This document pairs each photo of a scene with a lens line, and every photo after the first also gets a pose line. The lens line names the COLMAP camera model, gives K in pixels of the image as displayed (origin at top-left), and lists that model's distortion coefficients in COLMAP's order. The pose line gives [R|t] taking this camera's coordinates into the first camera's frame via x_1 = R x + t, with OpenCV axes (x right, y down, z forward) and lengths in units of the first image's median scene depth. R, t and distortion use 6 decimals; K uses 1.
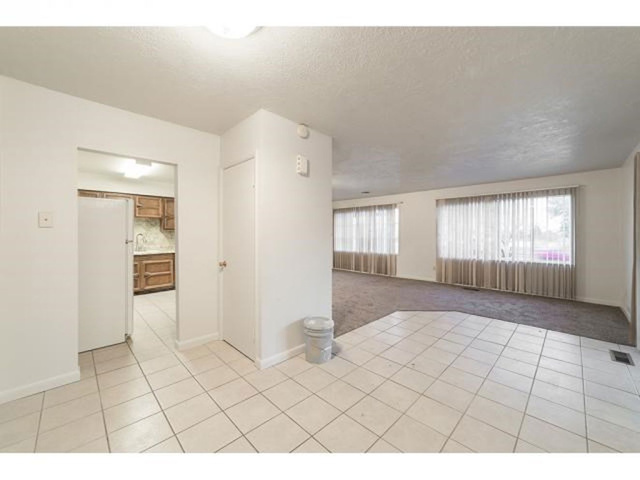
lens RADIAL K [[260.1, 0, 322.5], [0, 260.1, 232.9], [0, 0, 1]] dist [-0.011233, 0.002527]
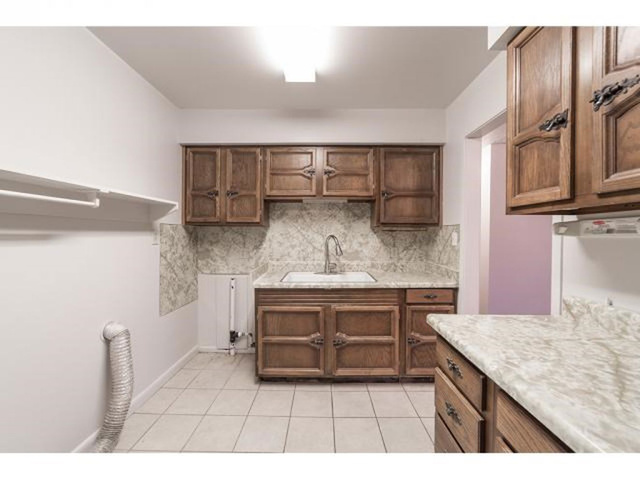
lens RADIAL K [[260.1, 0, 322.5], [0, 260.1, 238.4], [0, 0, 1]] dist [-0.011233, 0.002527]
pose [[0.716859, 0.007816, -0.697174, -0.402724], [0.000985, 0.999925, 0.012223, 0.003326], [0.697217, -0.009449, 0.716797, 0.666228]]
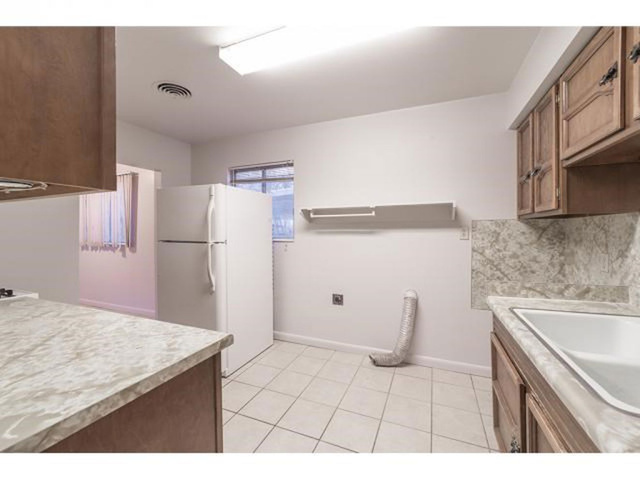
lens RADIAL K [[260.1, 0, 322.2], [0, 260.1, 234.5], [0, 0, 1]] dist [-0.011233, 0.002527]
pose [[-0.911456, 0.005756, -0.411356, -0.457257], [0.002423, 0.999960, 0.008624, 0.003946], [0.411389, 0.006864, -0.911434, 1.012581]]
